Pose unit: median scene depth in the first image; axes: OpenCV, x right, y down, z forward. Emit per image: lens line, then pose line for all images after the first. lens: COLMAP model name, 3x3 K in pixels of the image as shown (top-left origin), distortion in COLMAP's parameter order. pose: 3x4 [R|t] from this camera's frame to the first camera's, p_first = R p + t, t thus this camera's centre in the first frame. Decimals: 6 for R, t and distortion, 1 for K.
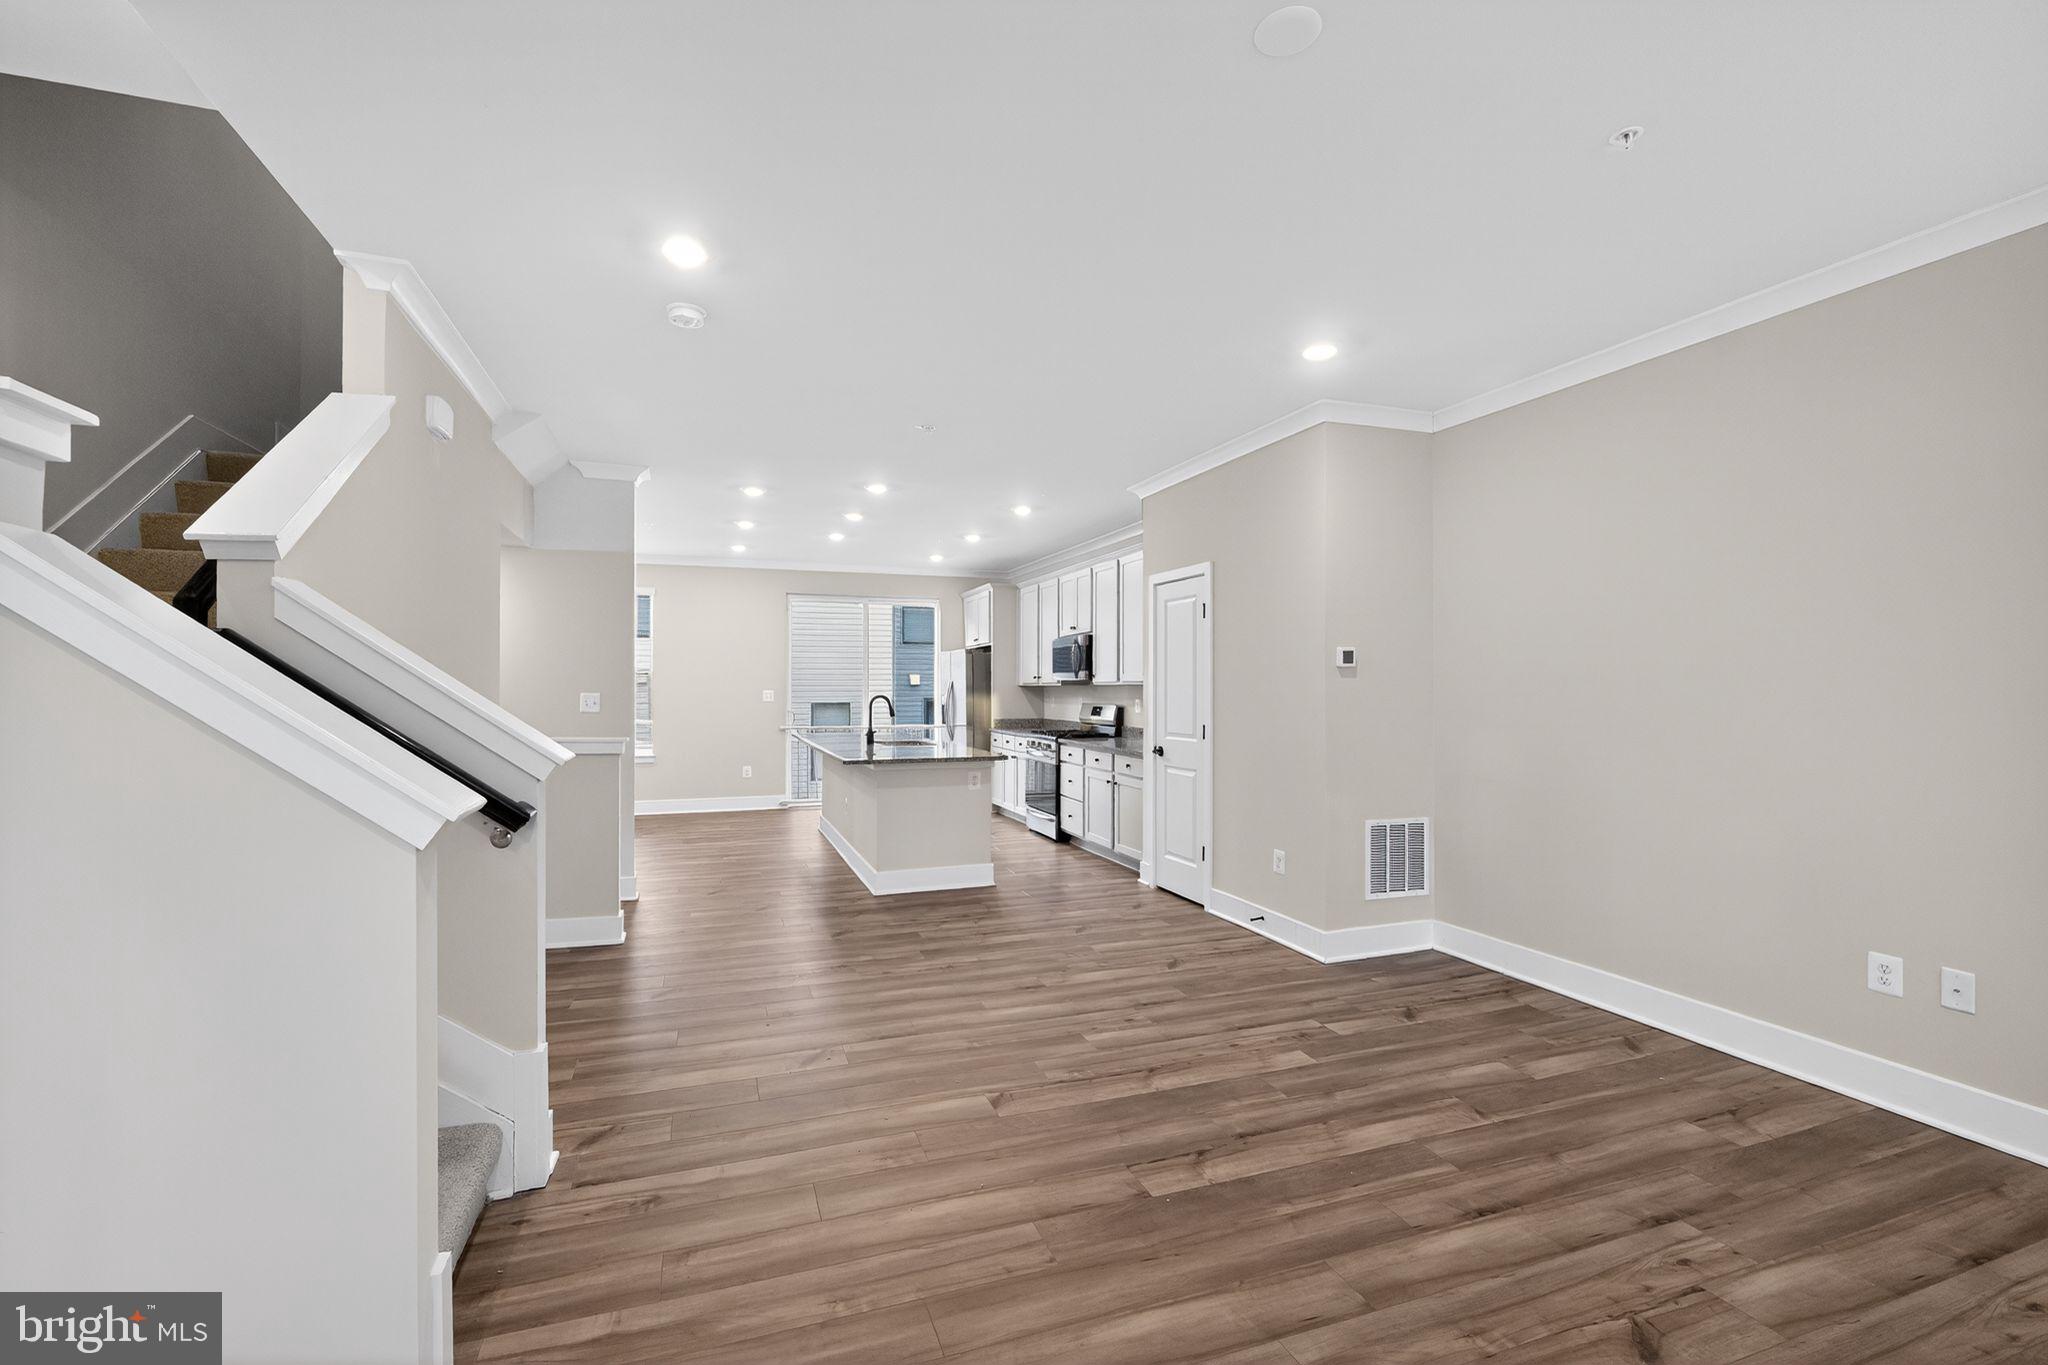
lens RADIAL K [[872.3, 0, 1008.9], [0, 872.3, 681.8], [0, 0, 1]] dist [-0.005557, -0.001919]
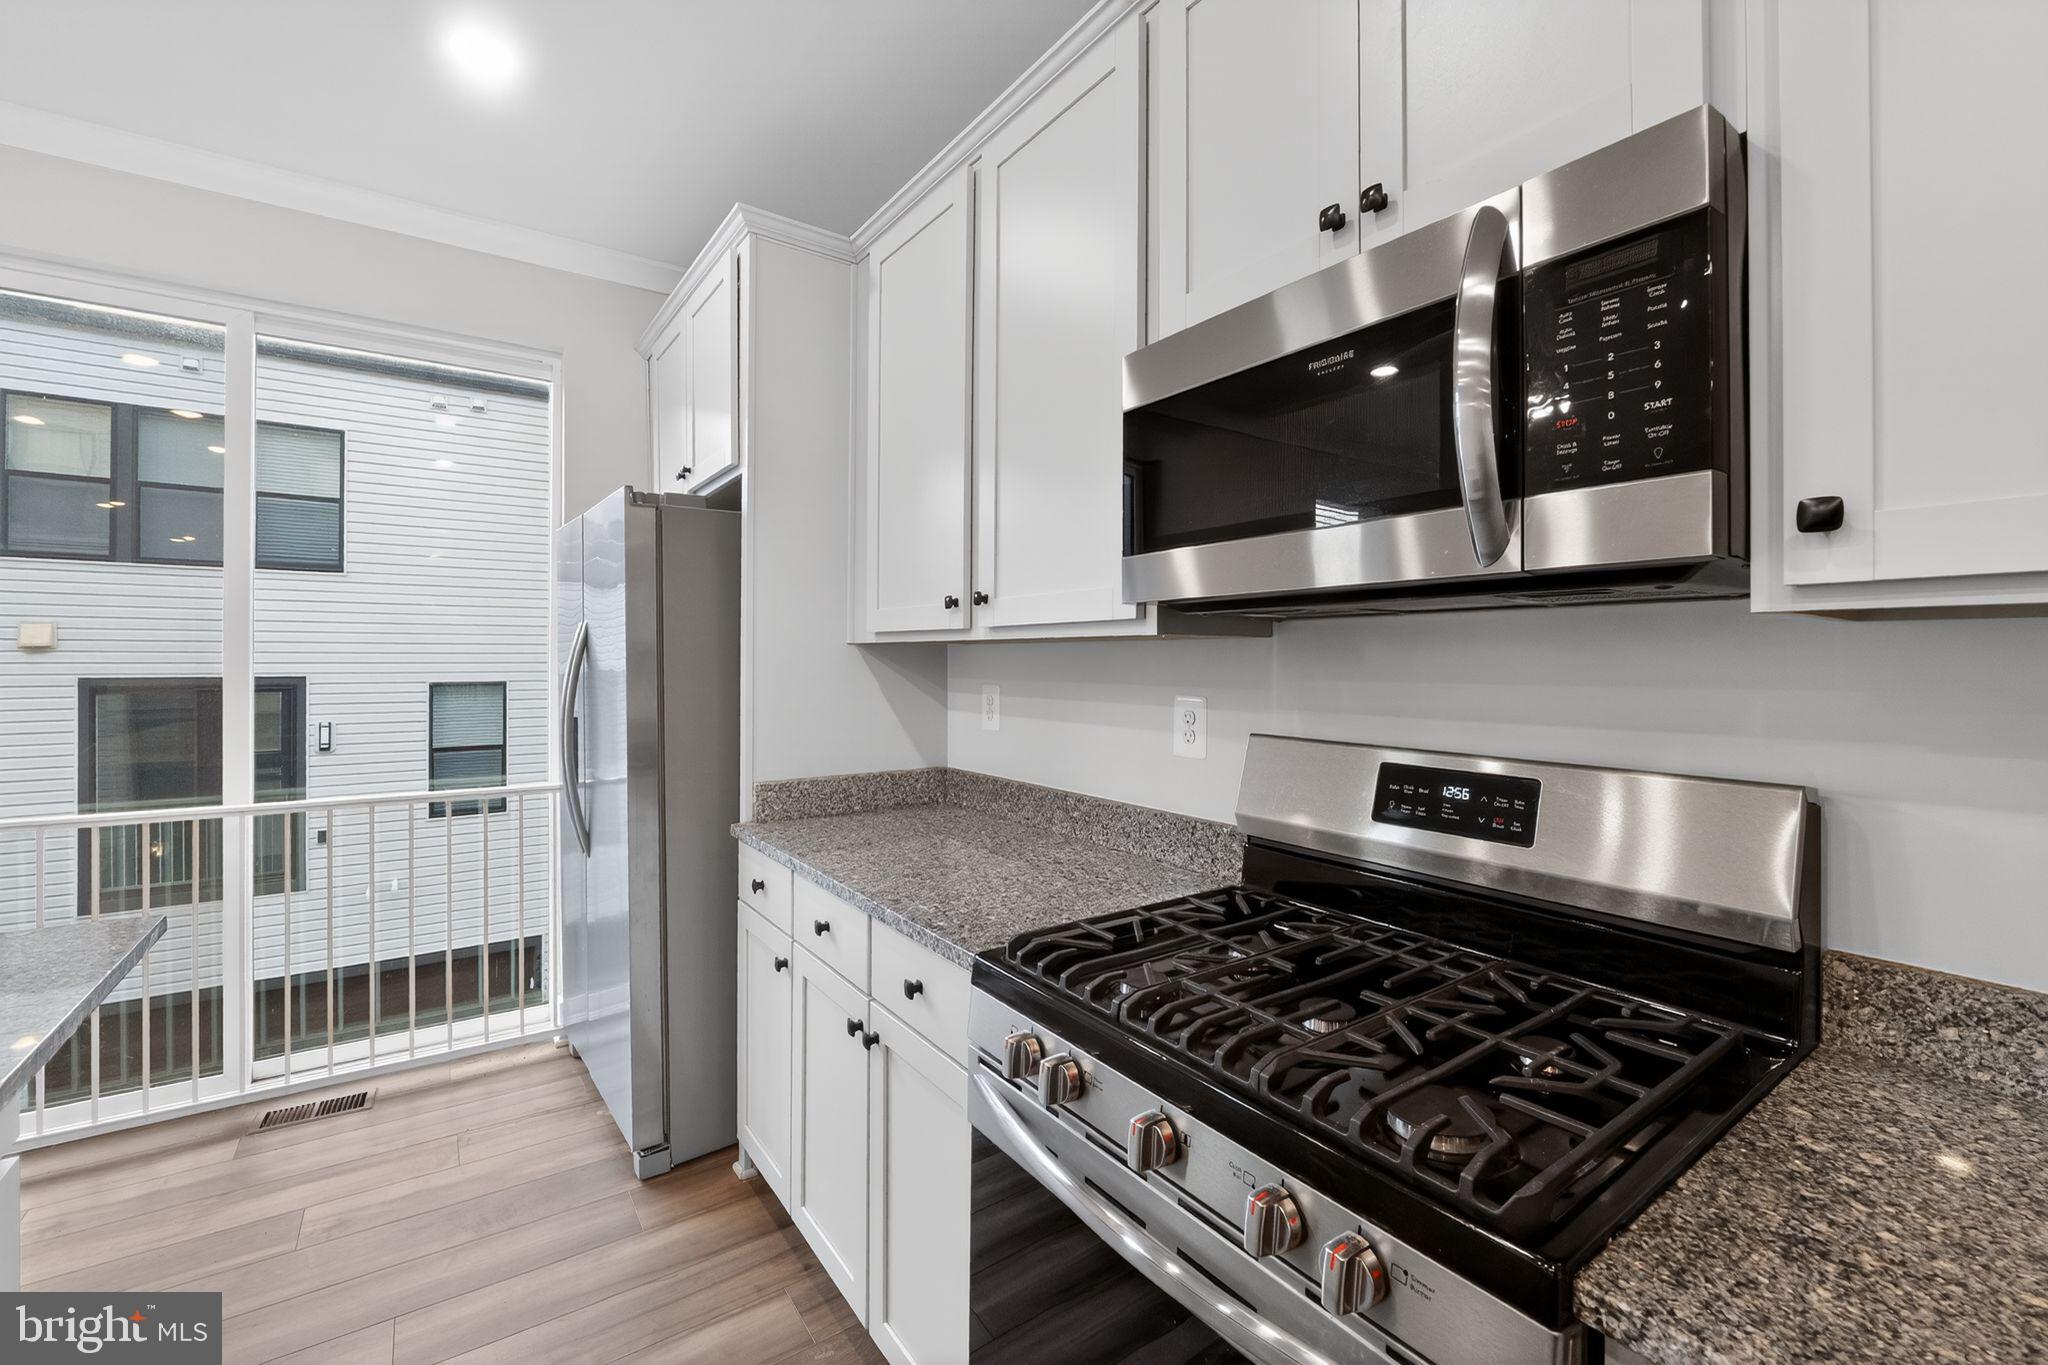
lens RADIAL K [[842.4, 0, 1002.6], [0, 842.4, 658.2], [0, 0, 1]] dist [-0.012874, 0.000912]
pose [[0.964812, 0.001783, 0.262933, -0.023155], [-0.003455, 0.999977, 0.005896, 0.012717], [-0.262917, -0.006597, 0.964796, 1.422935]]
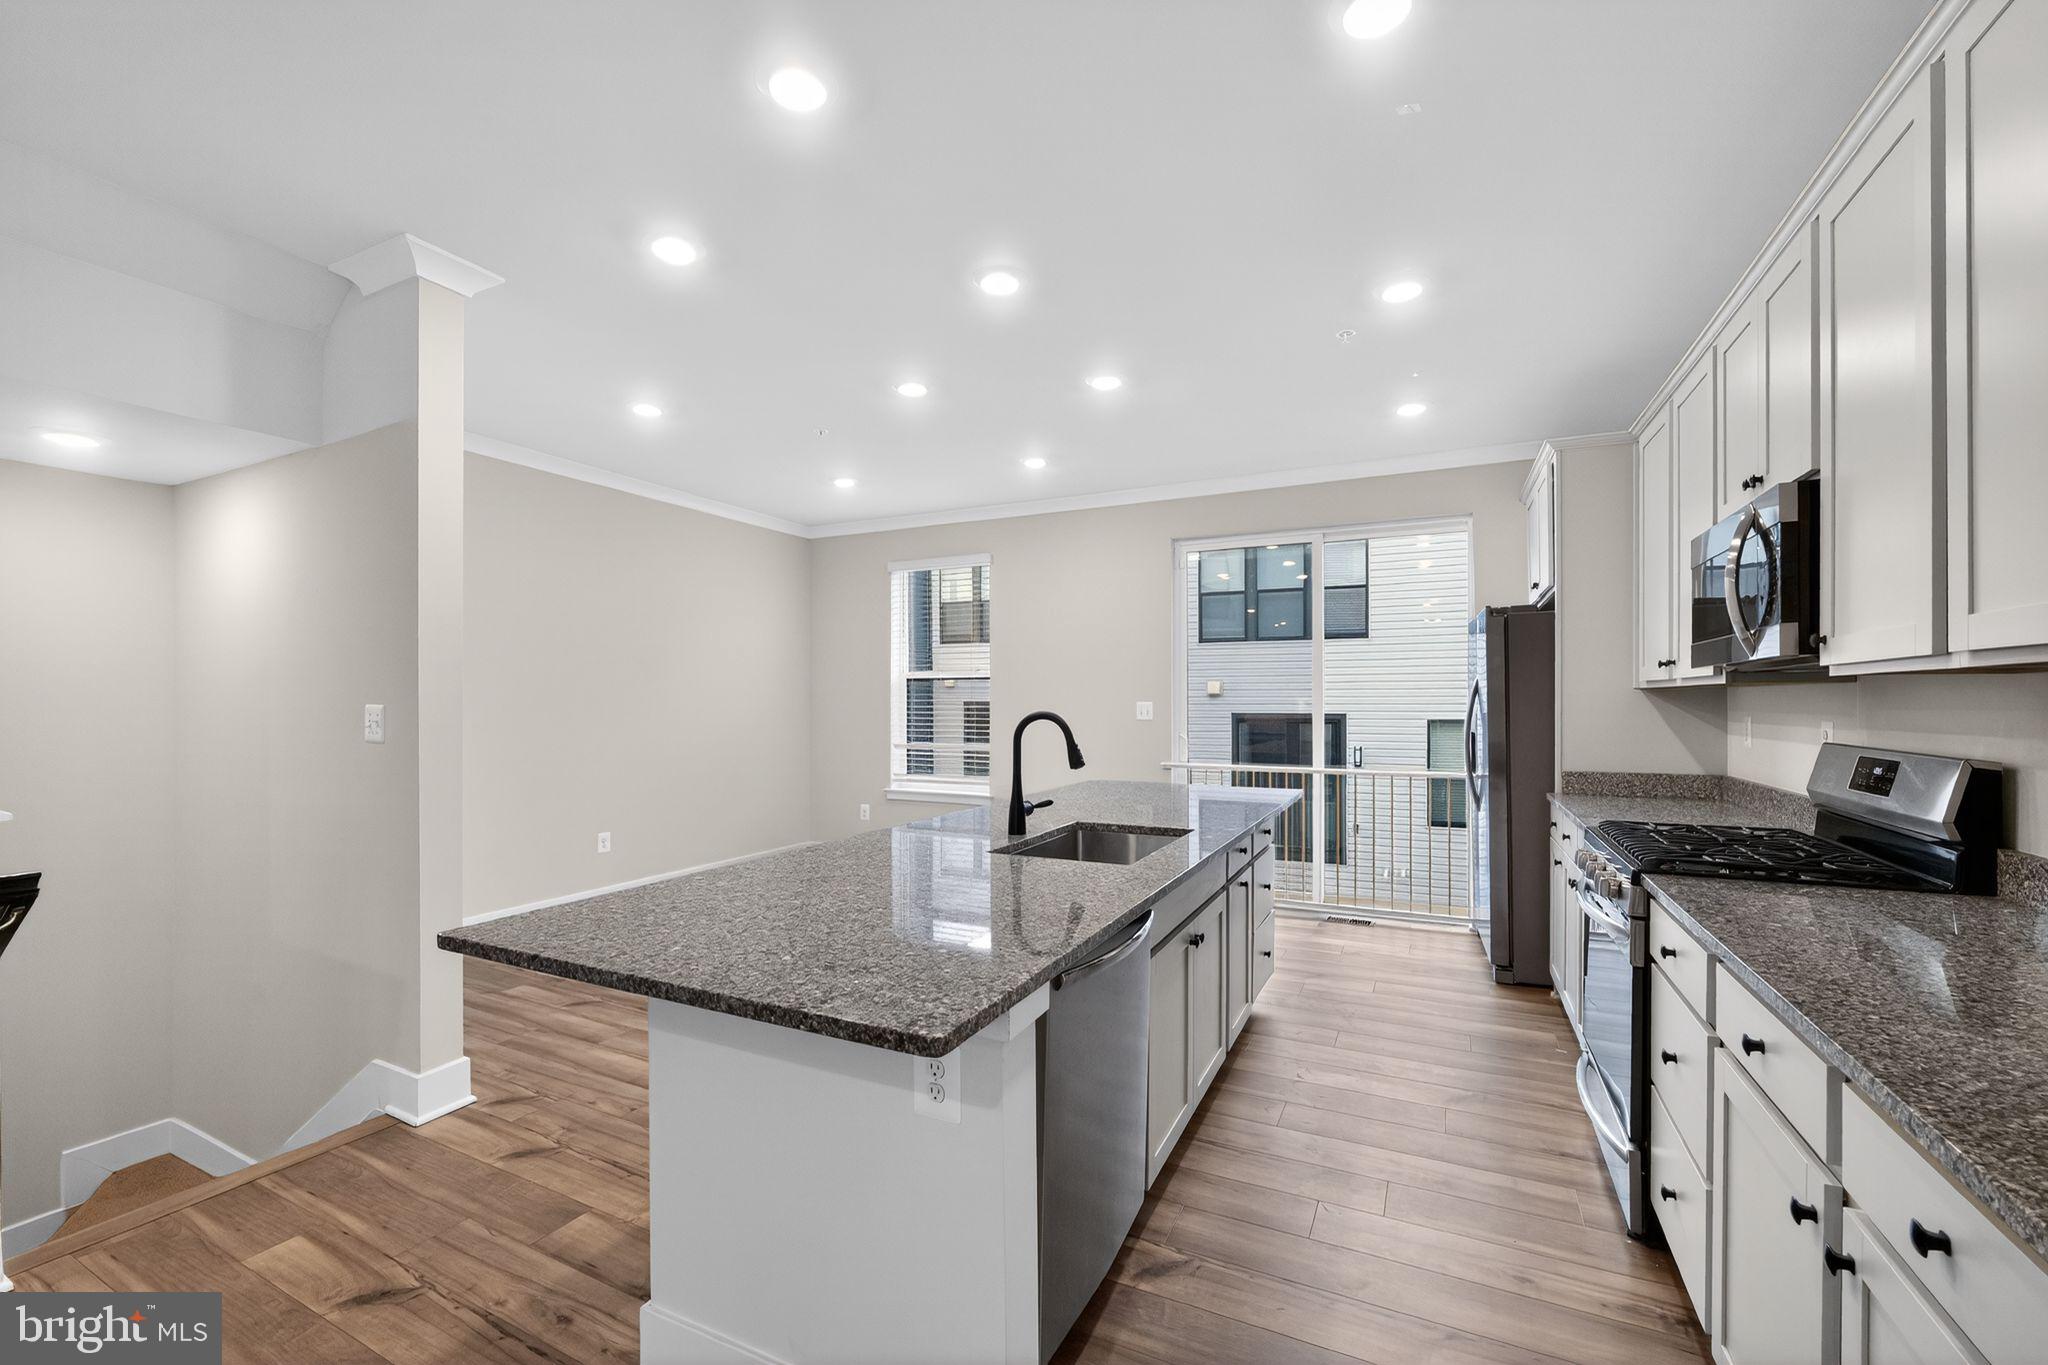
lens RADIAL K [[842.4, 0, 1018.4], [0, 842.4, 697.4], [0, 0, 1]] dist [-0.012874, 0.000912]
pose [[0.695820, -0.003732, -0.718206, 0.164322], [0.005870, 0.999983, 0.000491, 0.012129], [0.718192, -0.004557, 0.695830, 1.016306]]
